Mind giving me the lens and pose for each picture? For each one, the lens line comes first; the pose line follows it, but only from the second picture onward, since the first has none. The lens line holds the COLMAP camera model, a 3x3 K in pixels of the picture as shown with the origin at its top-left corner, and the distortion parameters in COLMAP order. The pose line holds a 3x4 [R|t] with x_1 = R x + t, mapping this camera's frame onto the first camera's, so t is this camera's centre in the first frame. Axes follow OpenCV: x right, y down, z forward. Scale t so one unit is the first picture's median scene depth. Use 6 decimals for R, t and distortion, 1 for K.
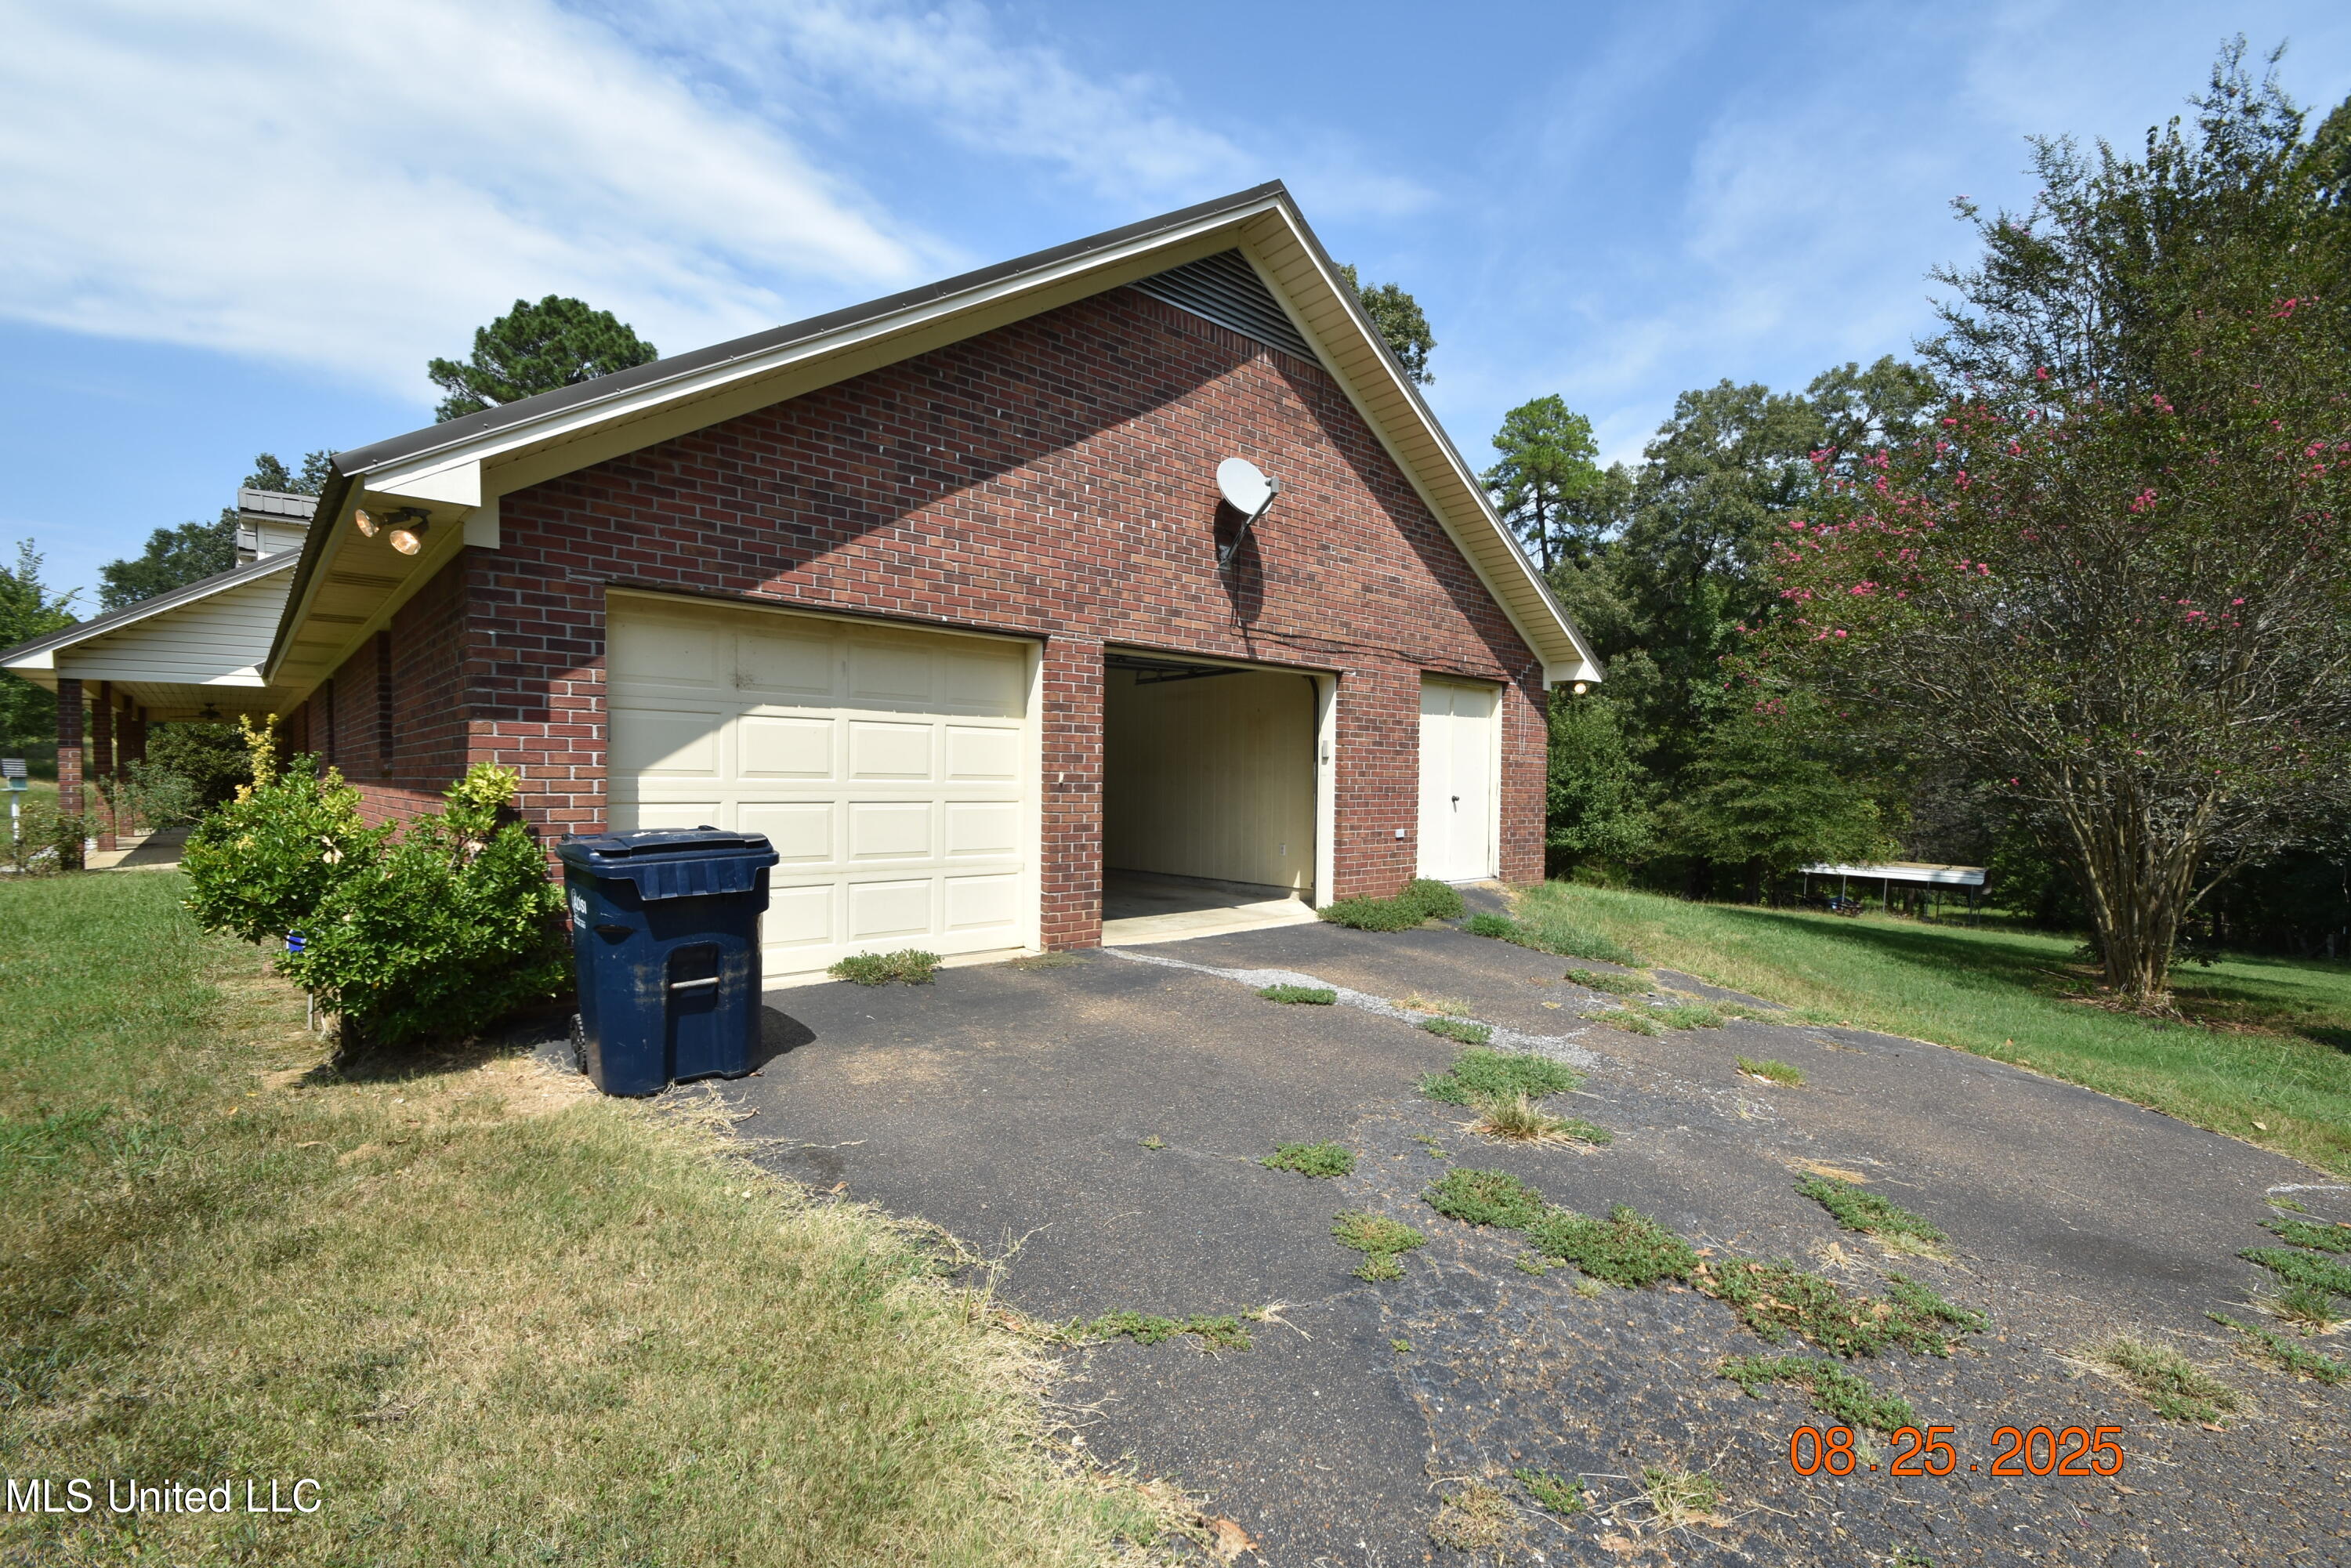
lens RADIAL K [[1080.9, 0, 1165.1], [0, 1080.9, 821.4], [0, 0, 1]] dist [0.029830, -0.018133]
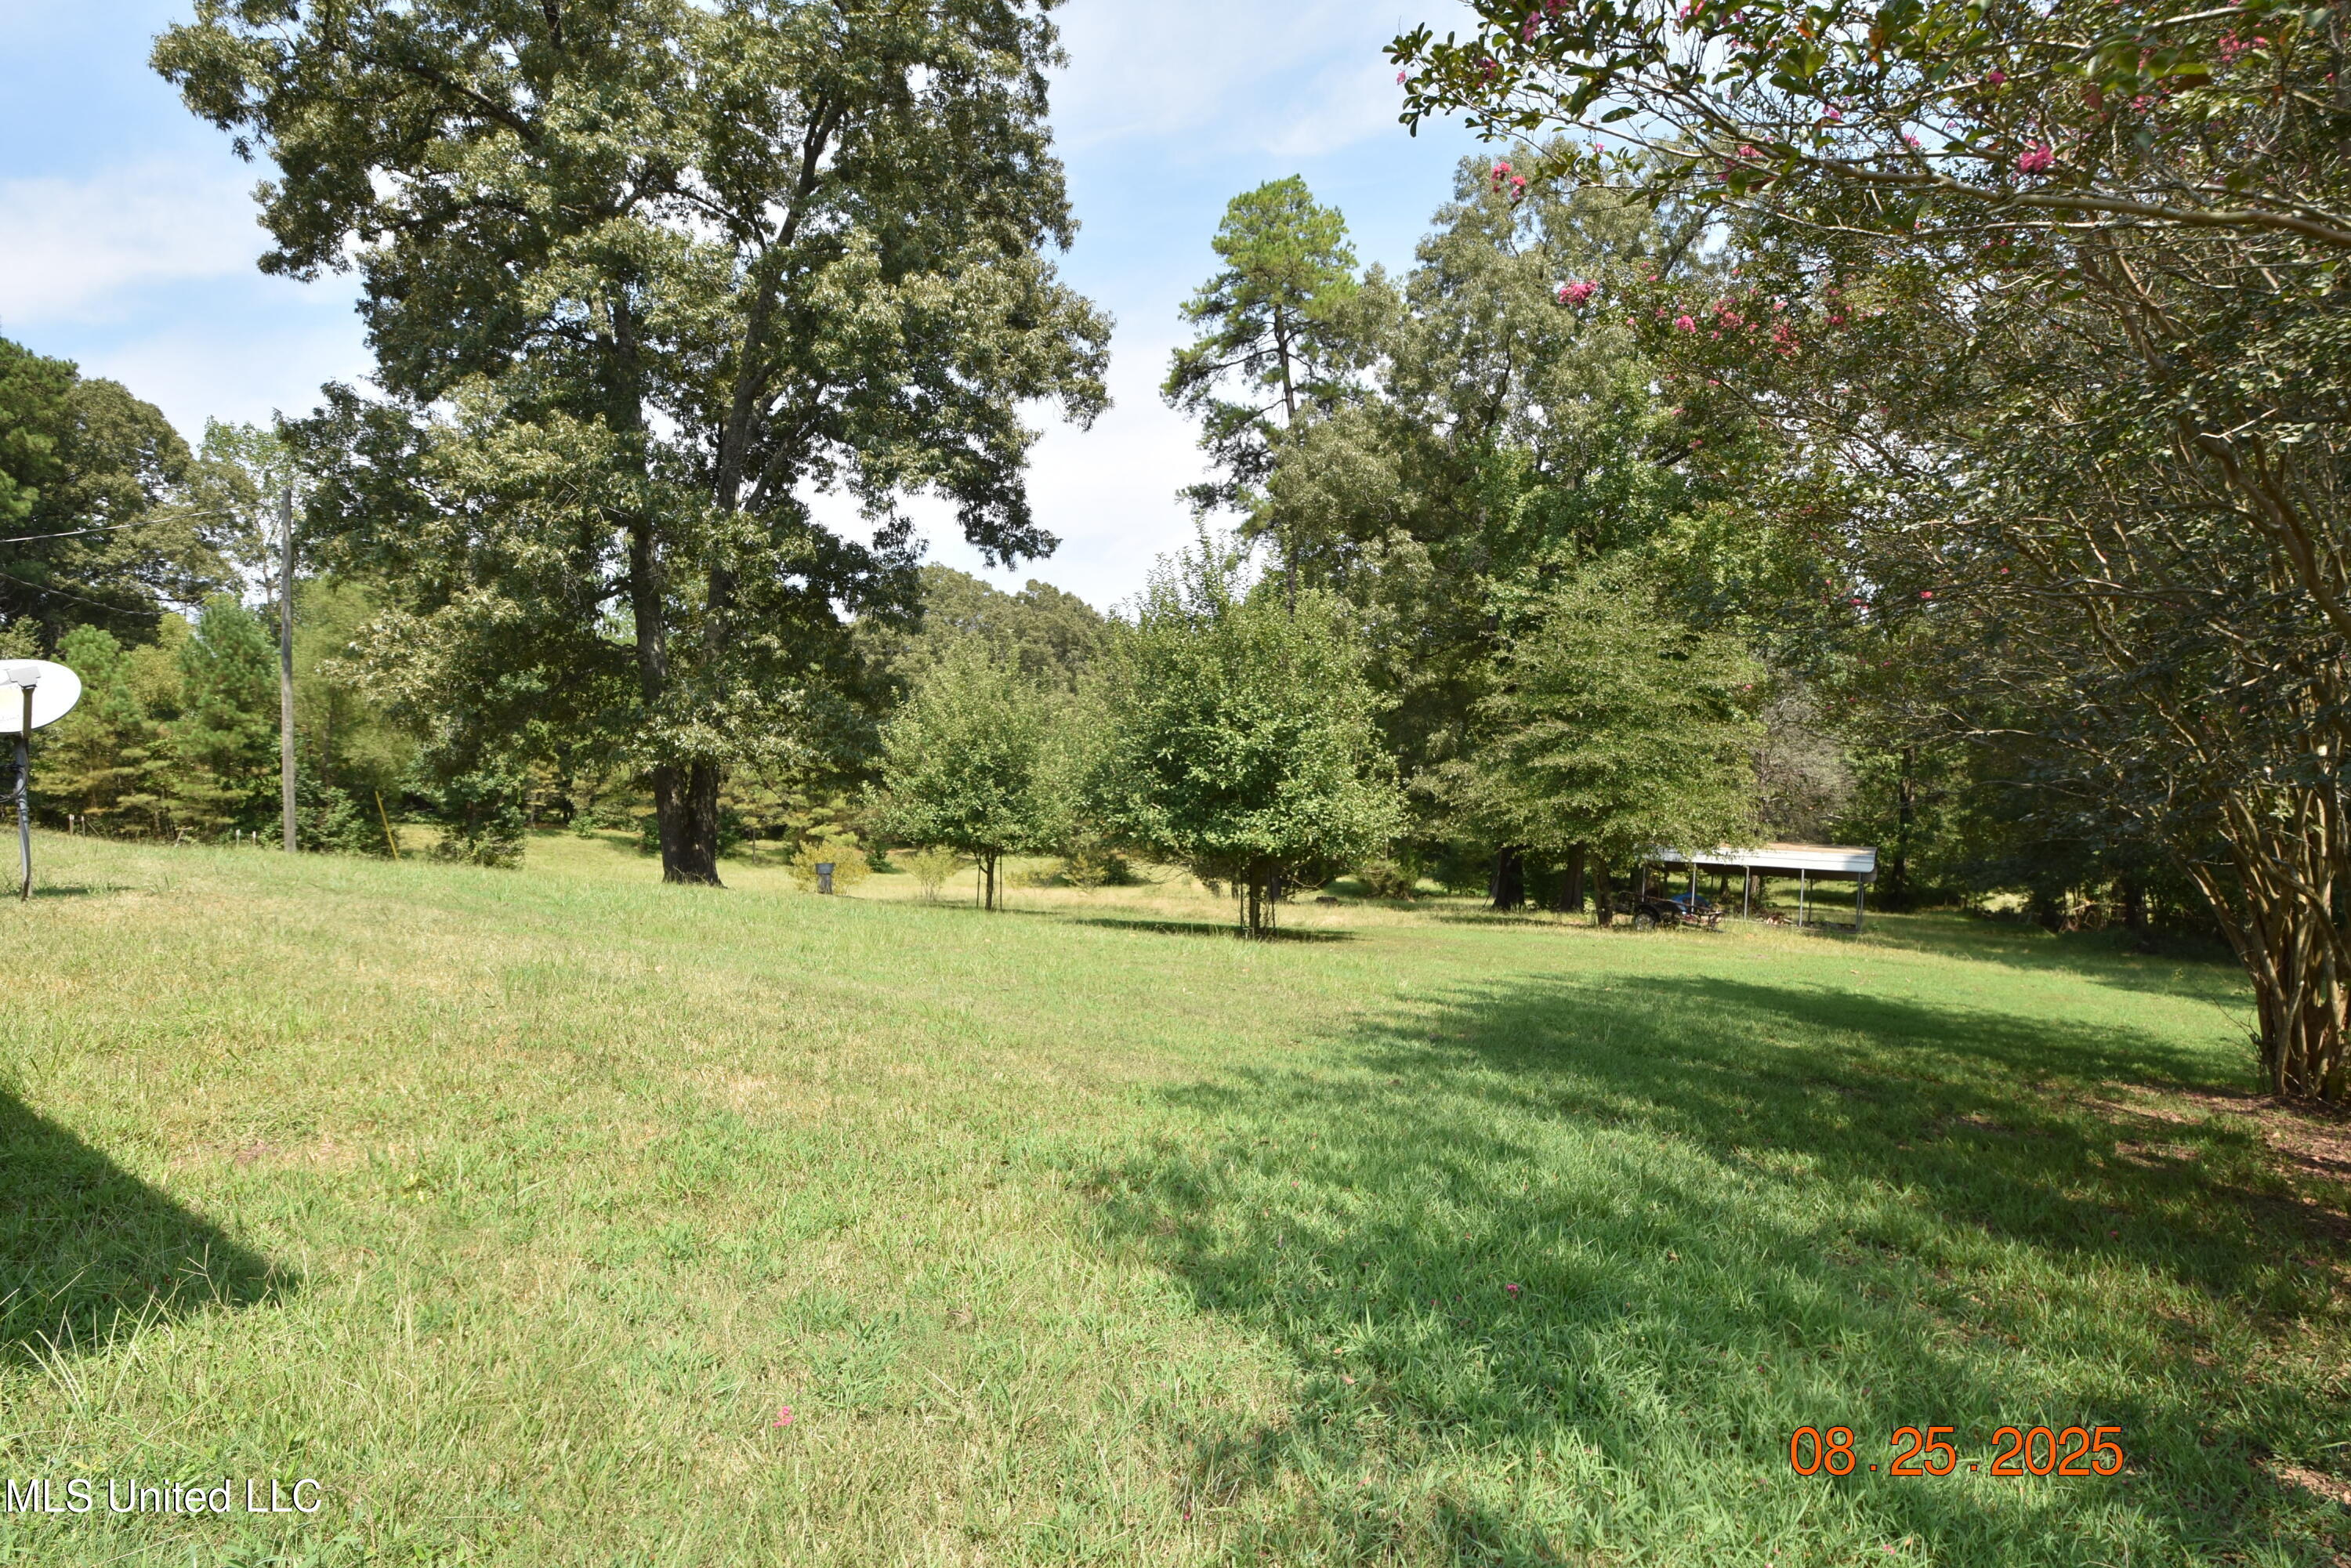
lens RADIAL K [[1258.6, 0, 1186.0], [0, 1258.6, 810.3], [0, 0, 1]] dist [-0.005768, -0.011612]
pose [[0.979848, -0.024522, 0.198235, 0.167592], [0.022320, 0.999662, 0.013337, -0.002335], [-0.198495, -0.008644, 0.980064, 0.314711]]
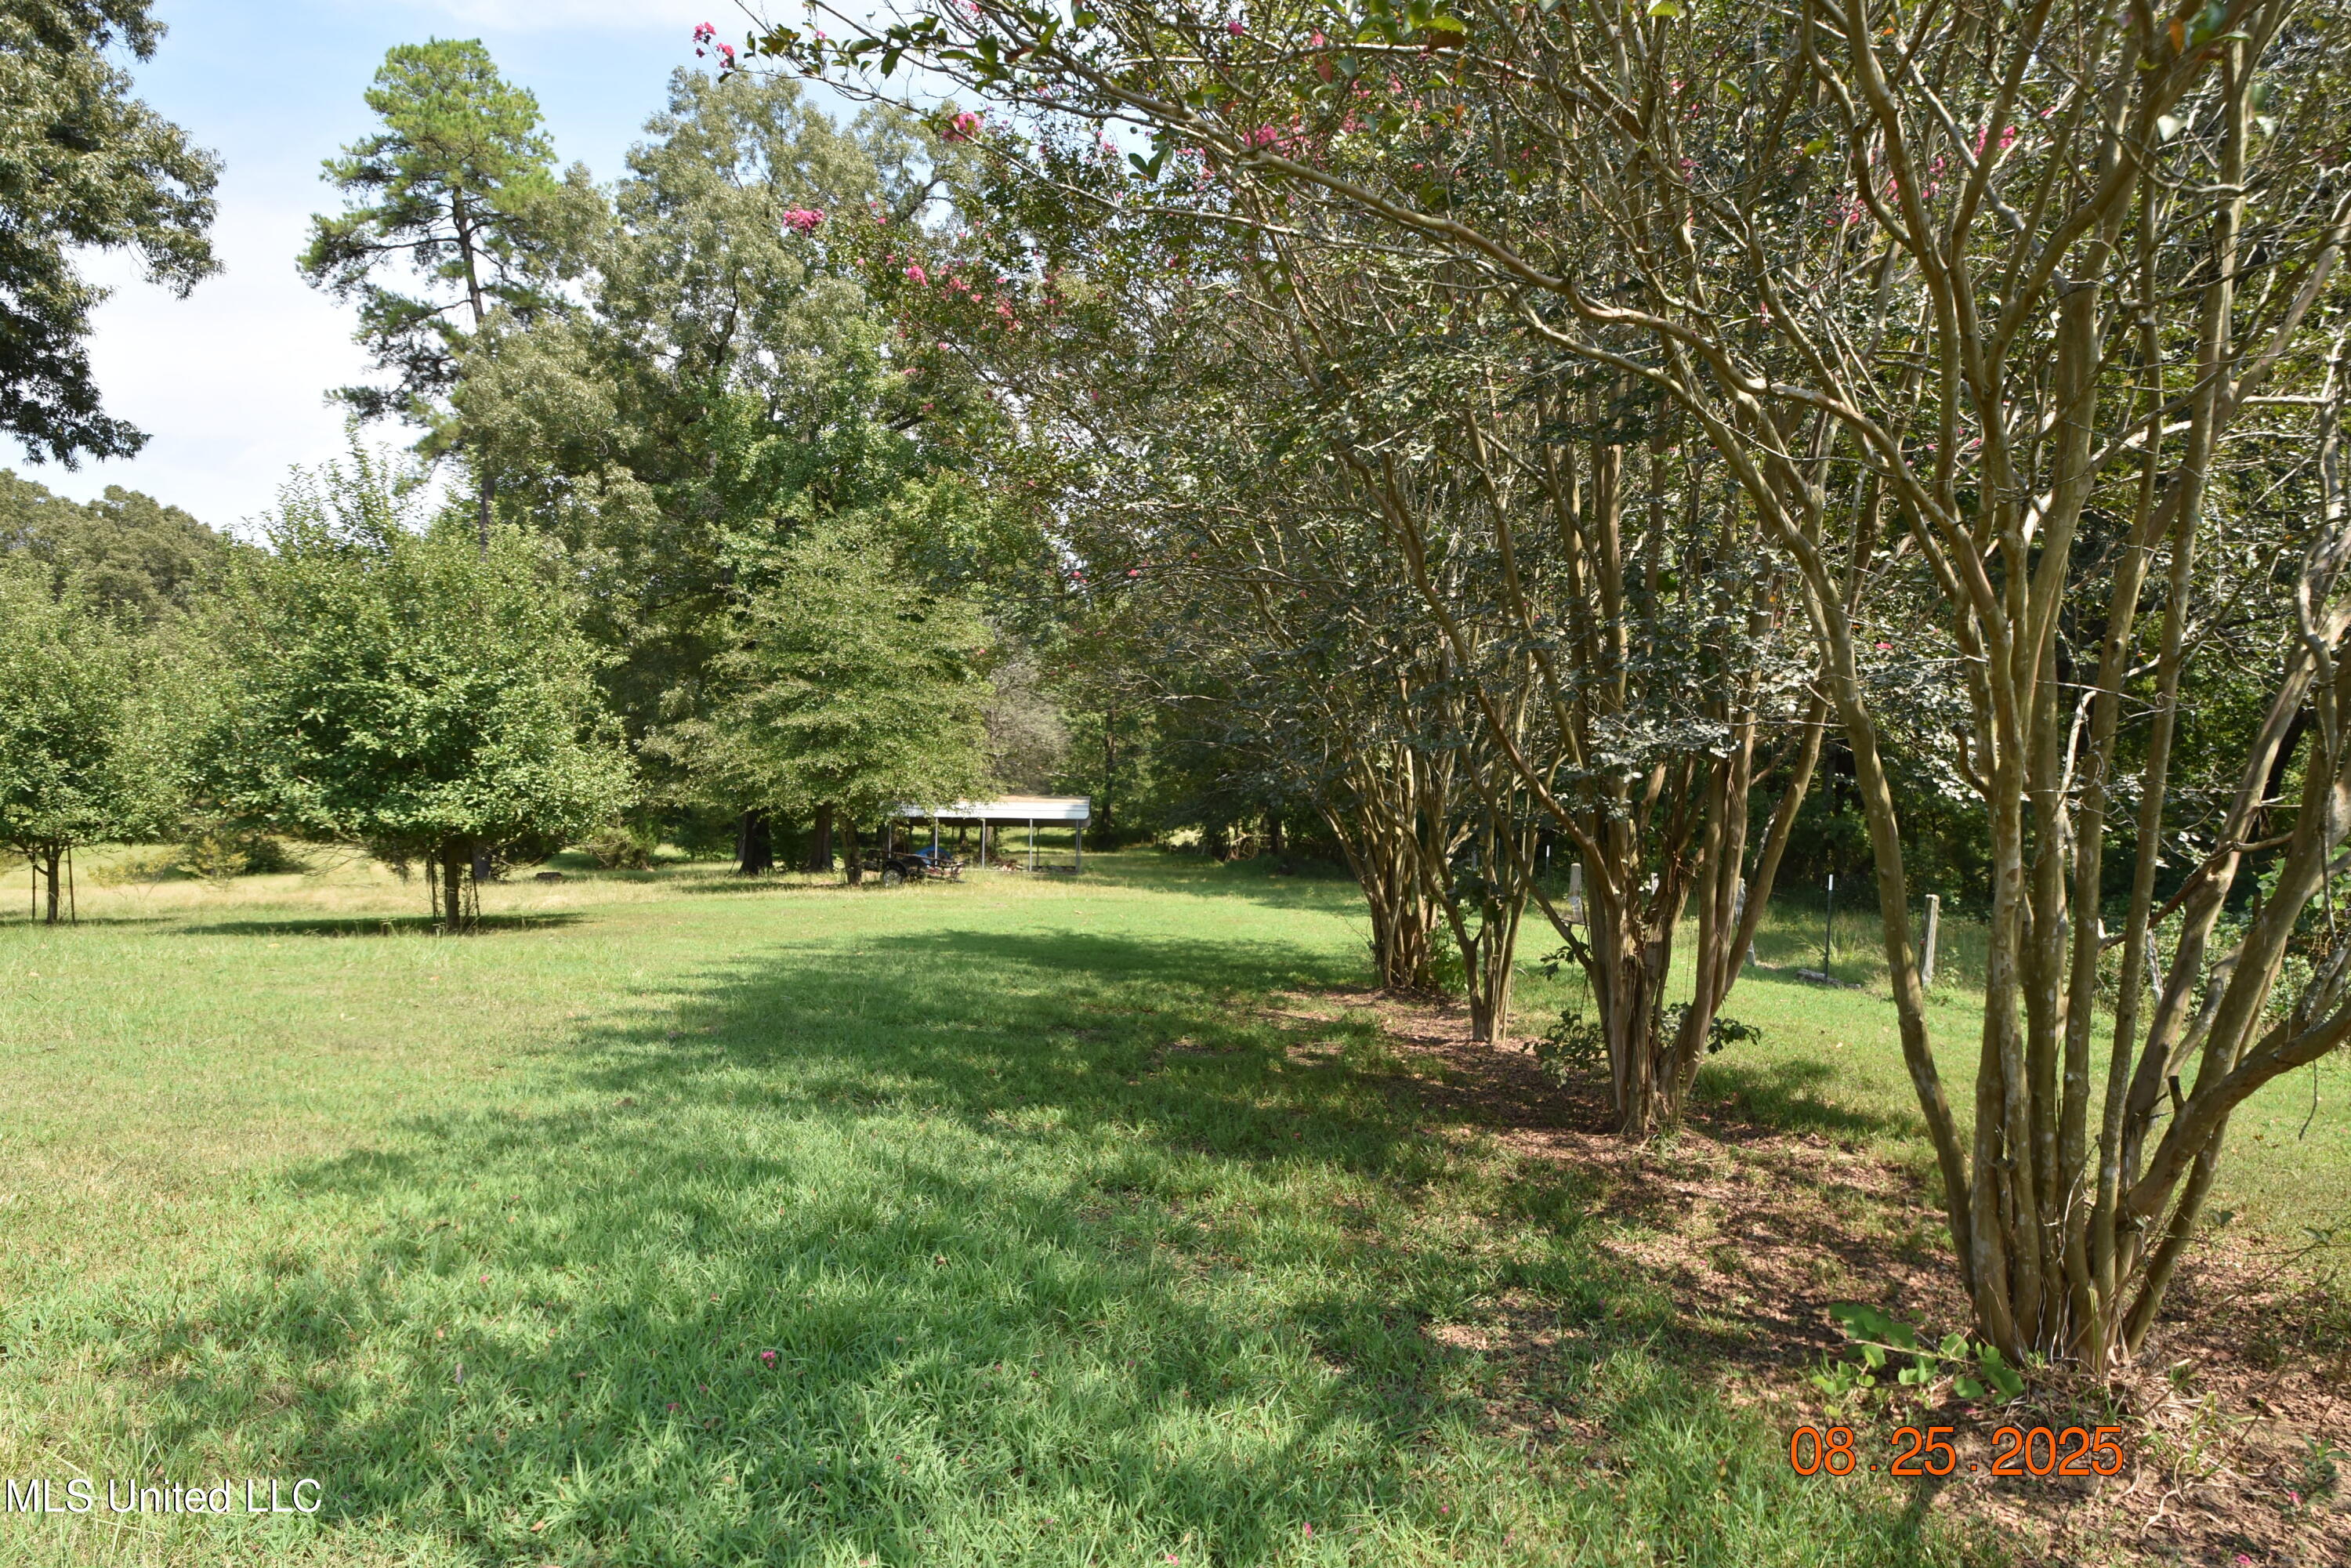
lens RADIAL K [[1258.6, 0, 1186.0], [0, 1258.6, 810.3], [0, 0, 1]] dist [-0.005768, -0.011612]
pose [[0.708500, -0.070358, 0.702195, 0.173034], [0.035422, 0.997309, 0.064188, -0.003743], [-0.704822, -0.020604, 0.709085, 0.324370]]
